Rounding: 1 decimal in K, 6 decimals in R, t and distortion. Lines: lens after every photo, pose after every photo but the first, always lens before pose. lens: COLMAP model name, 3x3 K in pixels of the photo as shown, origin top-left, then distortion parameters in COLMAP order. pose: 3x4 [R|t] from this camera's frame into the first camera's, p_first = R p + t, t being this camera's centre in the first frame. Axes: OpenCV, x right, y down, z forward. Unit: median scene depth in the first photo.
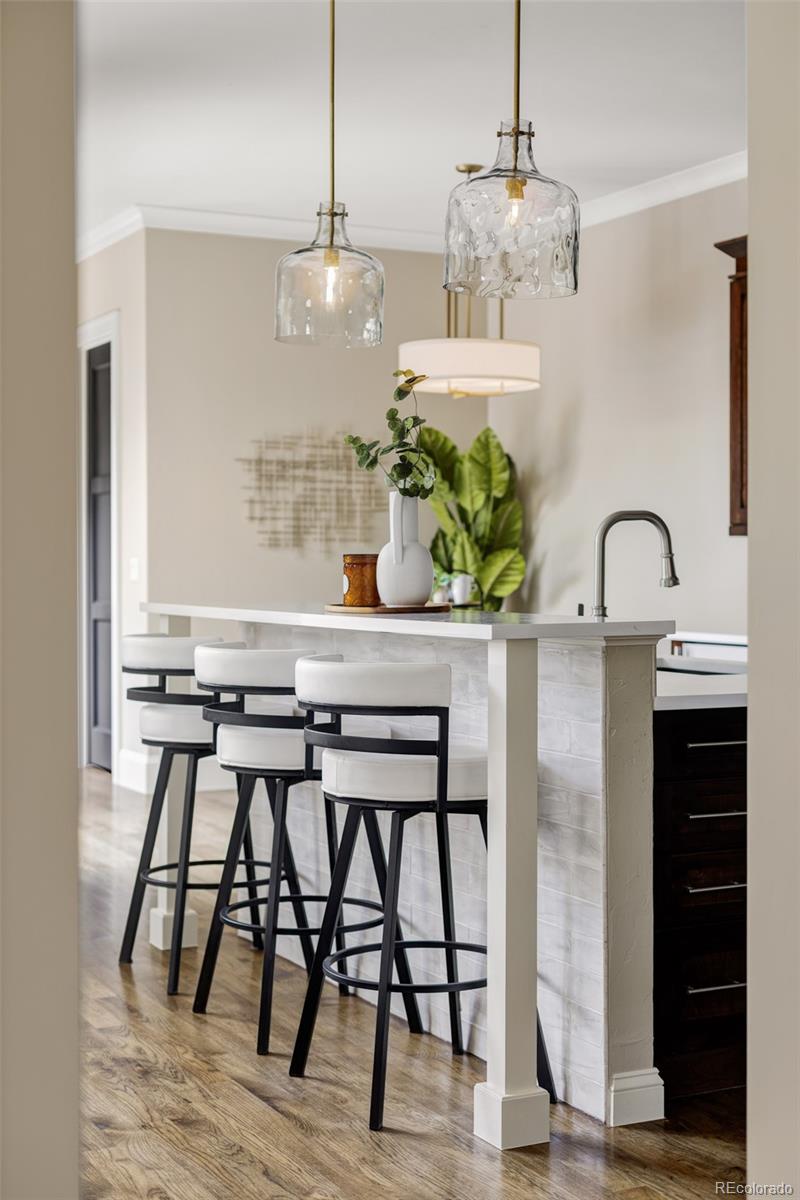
lens RADIAL K [[1741.9, 0, 400.5], [0, 1741.9, 577.0], [0, 0, 1]] dist [0.030490, -0.005392]
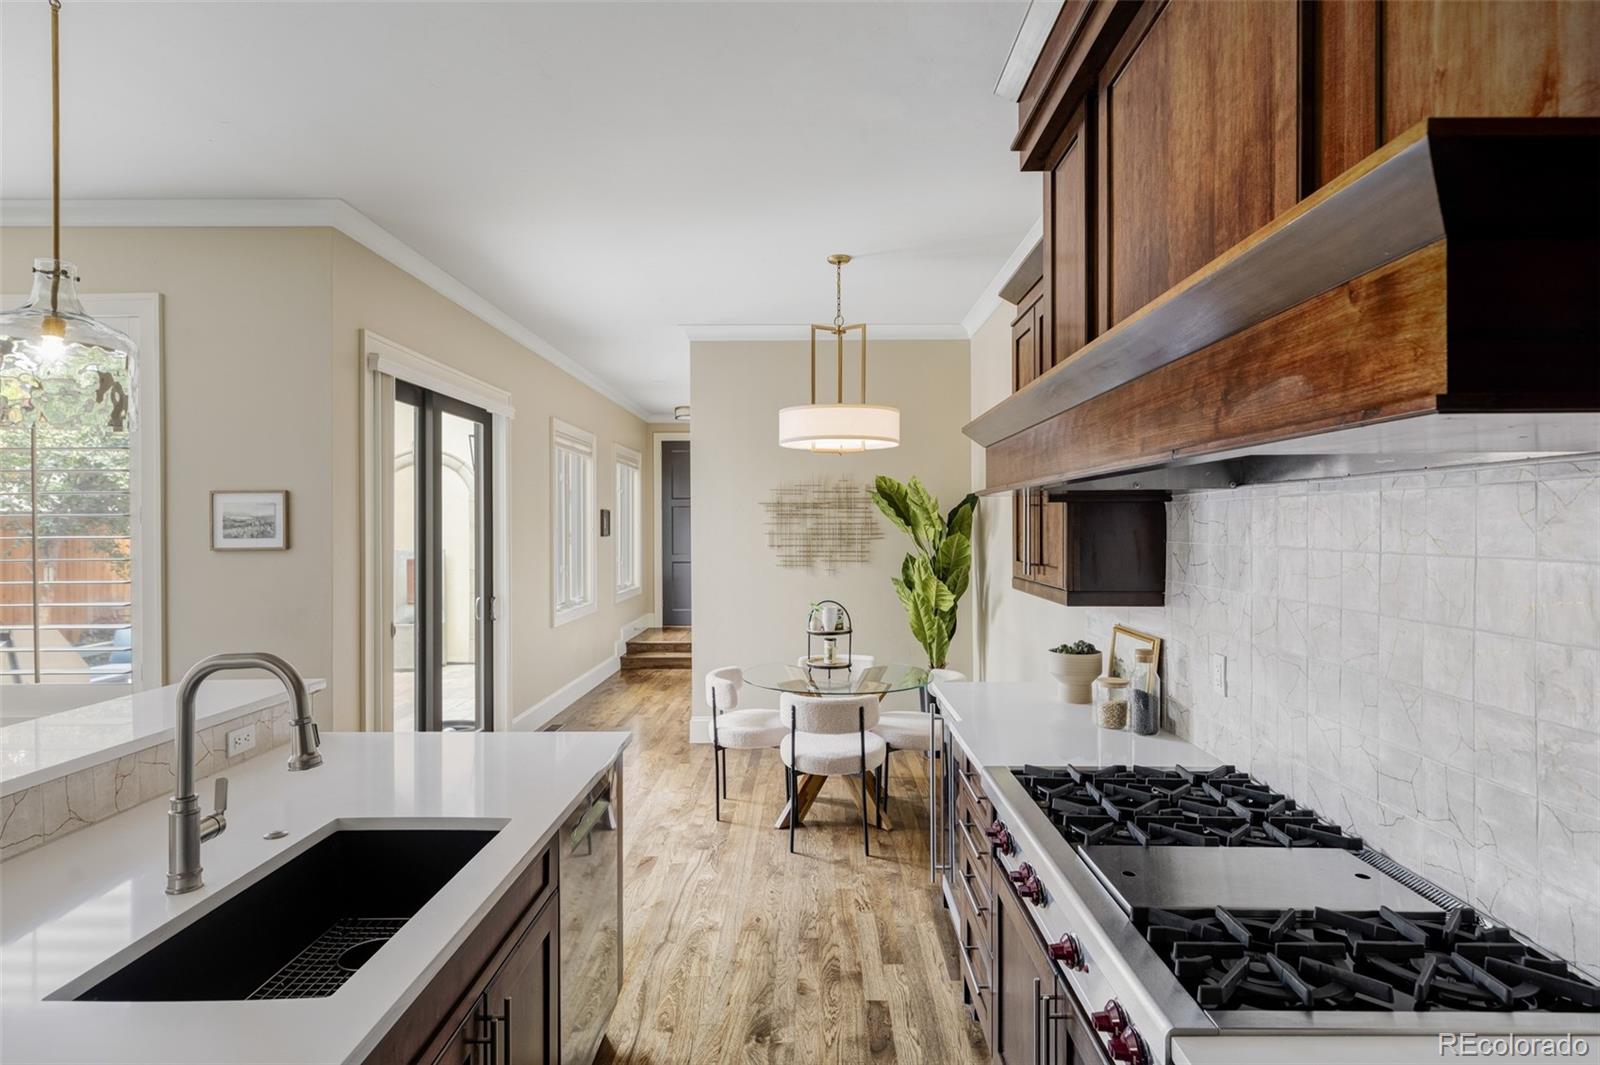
lens RADIAL K [[851.6, 0, 803.7], [0, 851.6, 529.1], [0, 0, 1]] dist [0.003446, 0.000419]
pose [[0.883842, 0.001500, -0.467783, 0.480319], [-0.003132, 0.999991, -0.002711, -0.086686], [0.467775, 0.003861, 0.883839, 0.812016]]
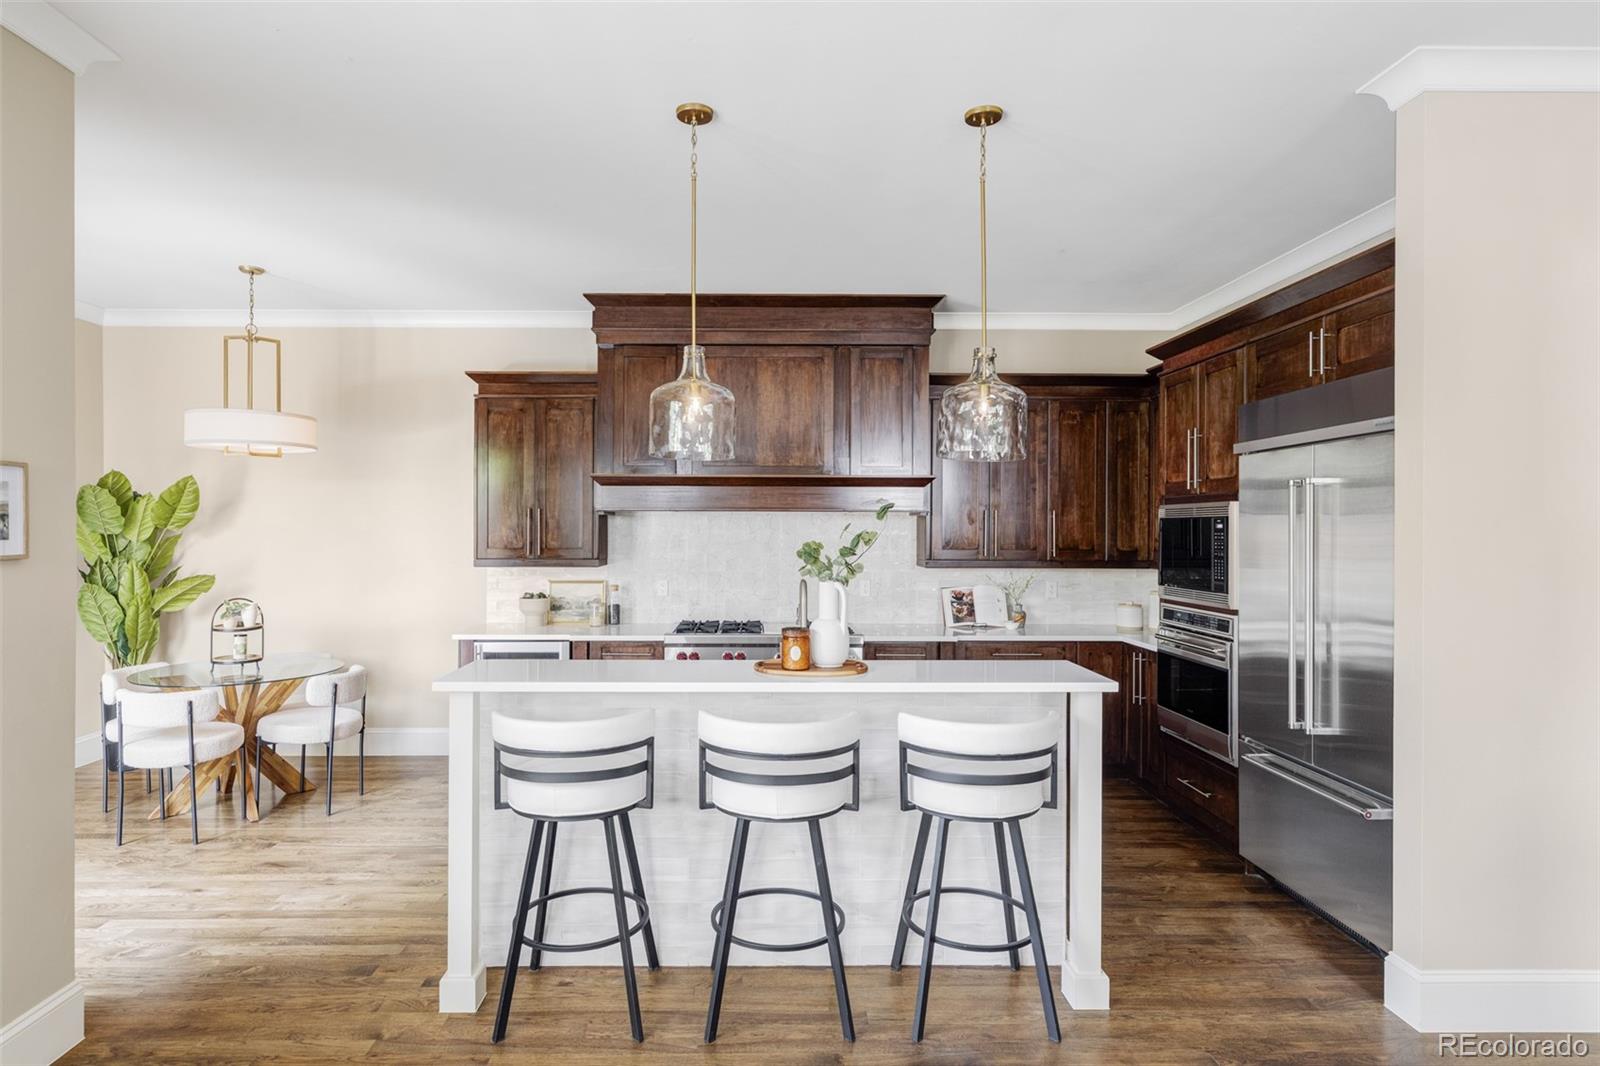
lens RADIAL K [[874.9, 0, 761.7], [0, 874.9, 526.9], [0, 0, 1]] dist [0.003970, 0.000937]
pose [[0.447347, 0.002034, 0.894358, -0.587726], [0.006898, 0.999960, -0.005724, -0.080479], [-0.894334, 0.008730, 0.447315, 0.679697]]
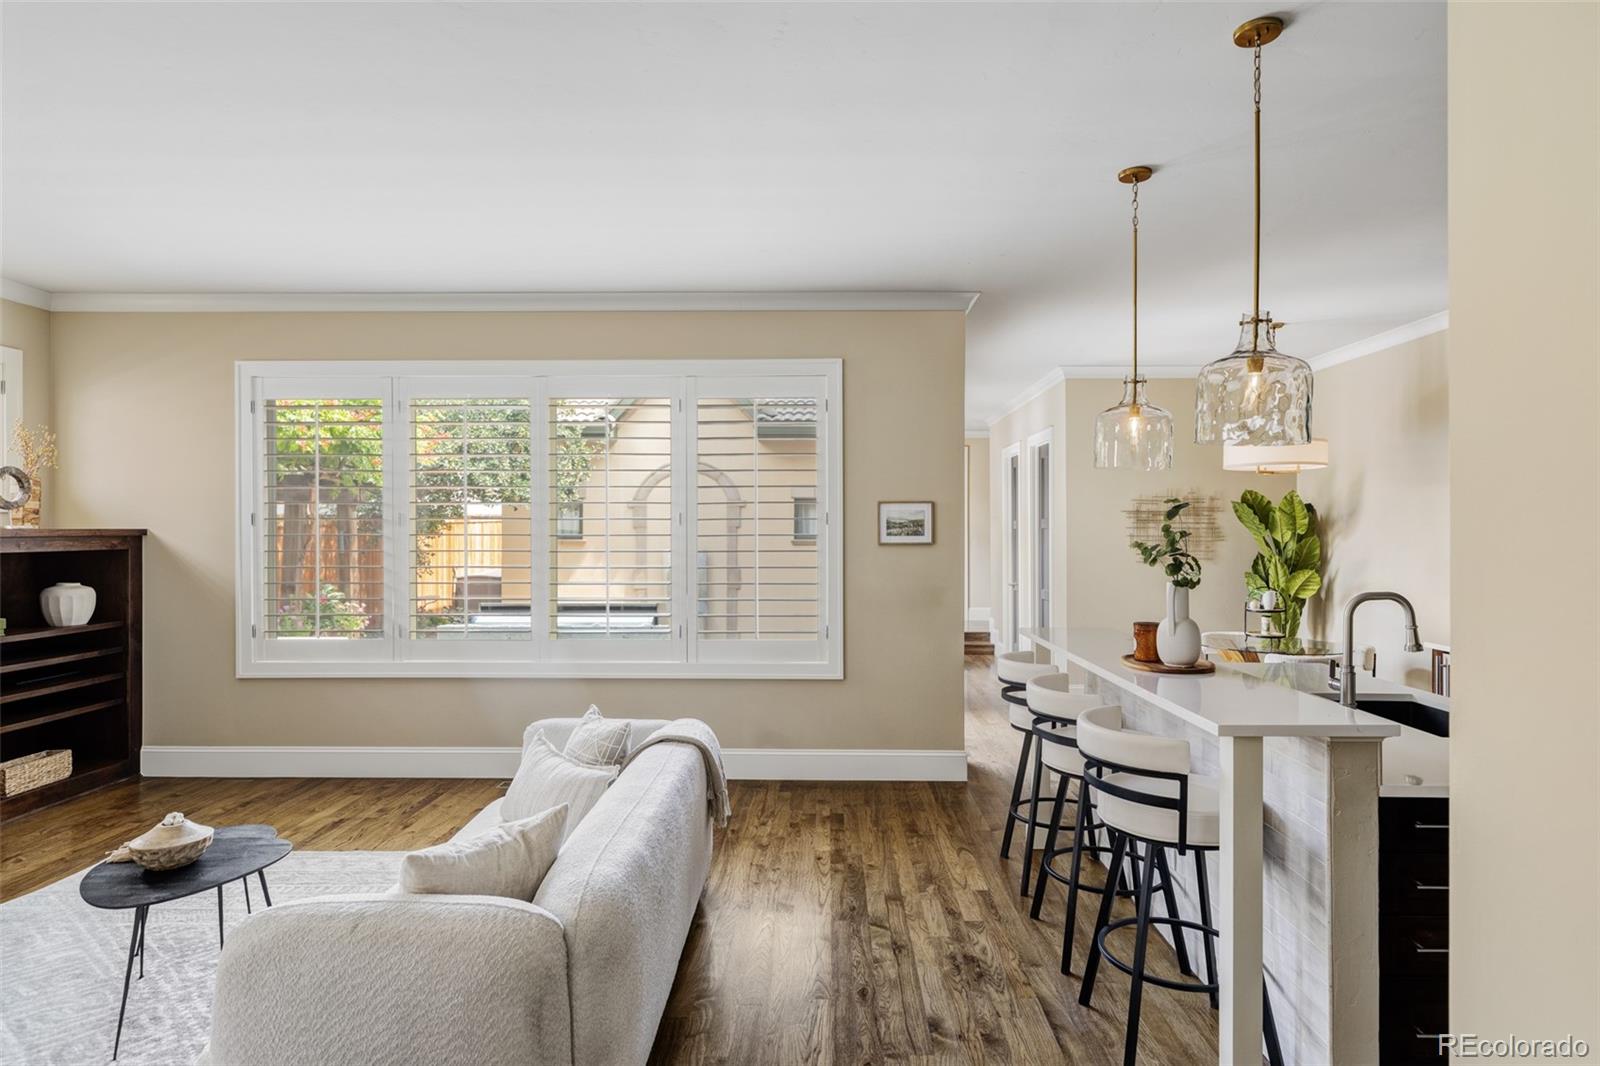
lens RADIAL K [[868.8, 0, 818.1], [0, 868.8, 528.6], [0, 0, 1]] dist [0.005053, 0.000352]
pose [[0.886656, 0.001508, -0.462428, 0.063357], [-0.006914, 0.999926, -0.009996, -0.076339], [0.462378, 0.012060, 0.886601, 0.232955]]
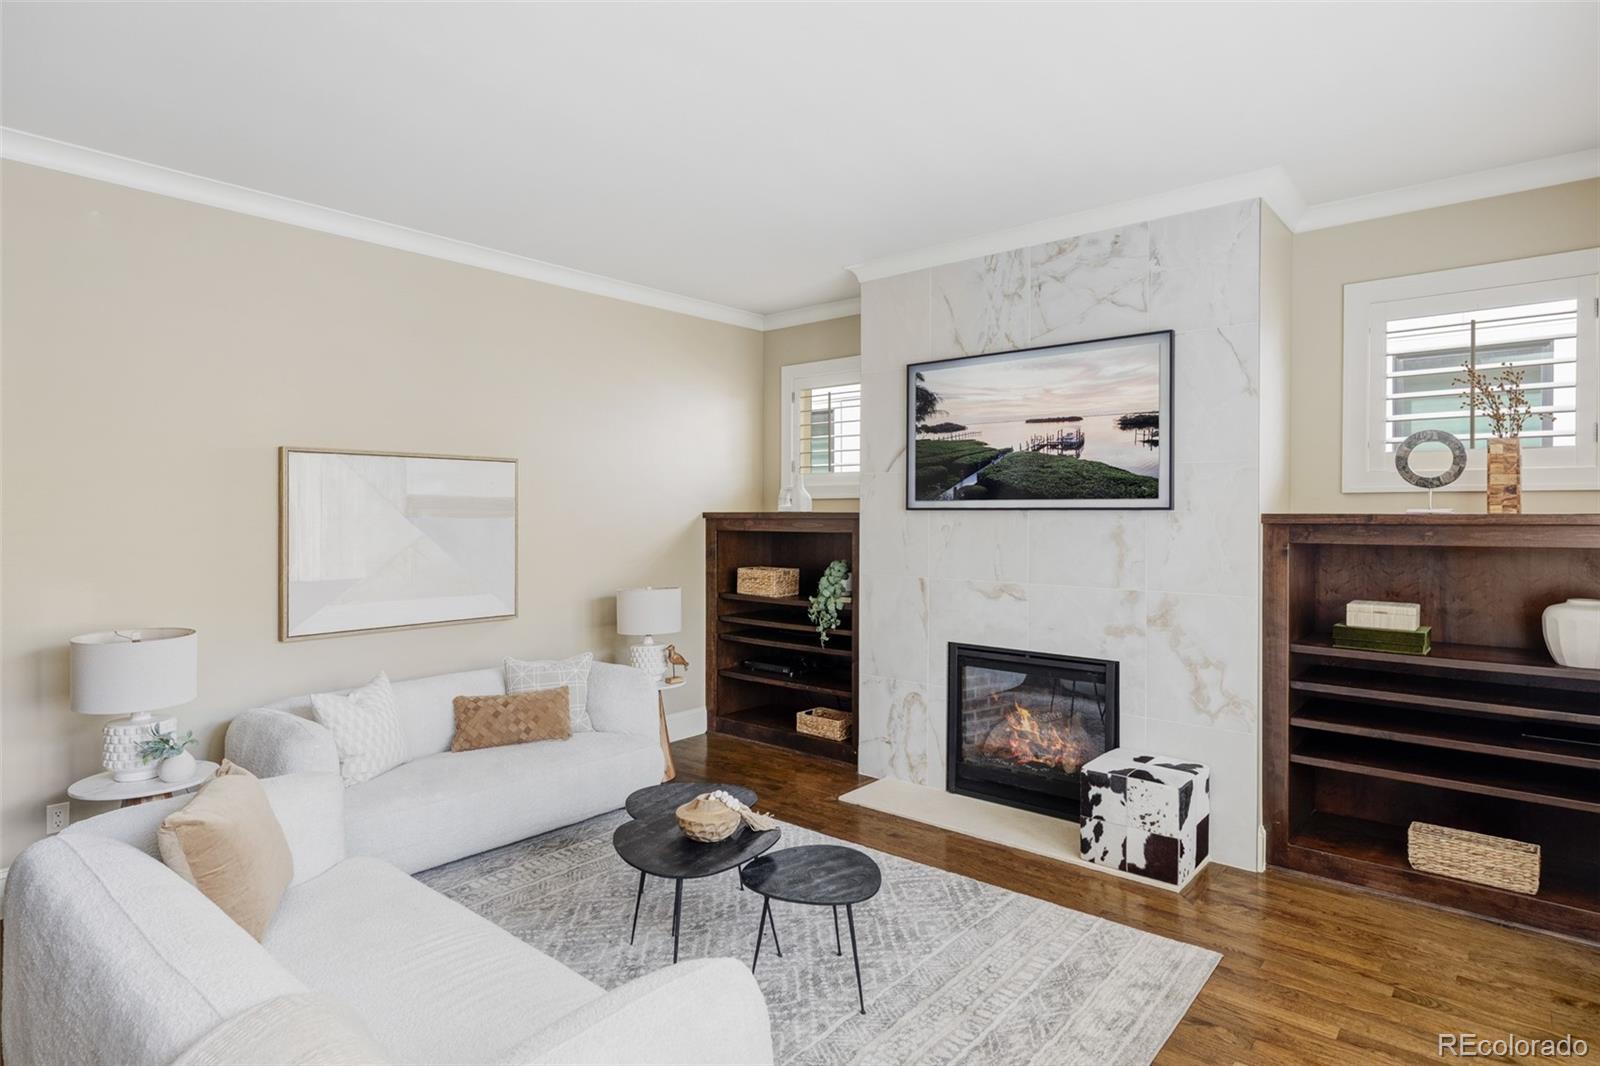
lens RADIAL K [[862.5, 0, 802.4], [0, 862.5, 519.2], [0, 0, 1]] dist [0.000014, 0.001493]
pose [[-0.922360, 0.002052, -0.386327, -0.423901], [-0.004677, 0.999853, 0.016477, -0.084263], [0.386304, 0.017005, -0.922215, 1.133443]]
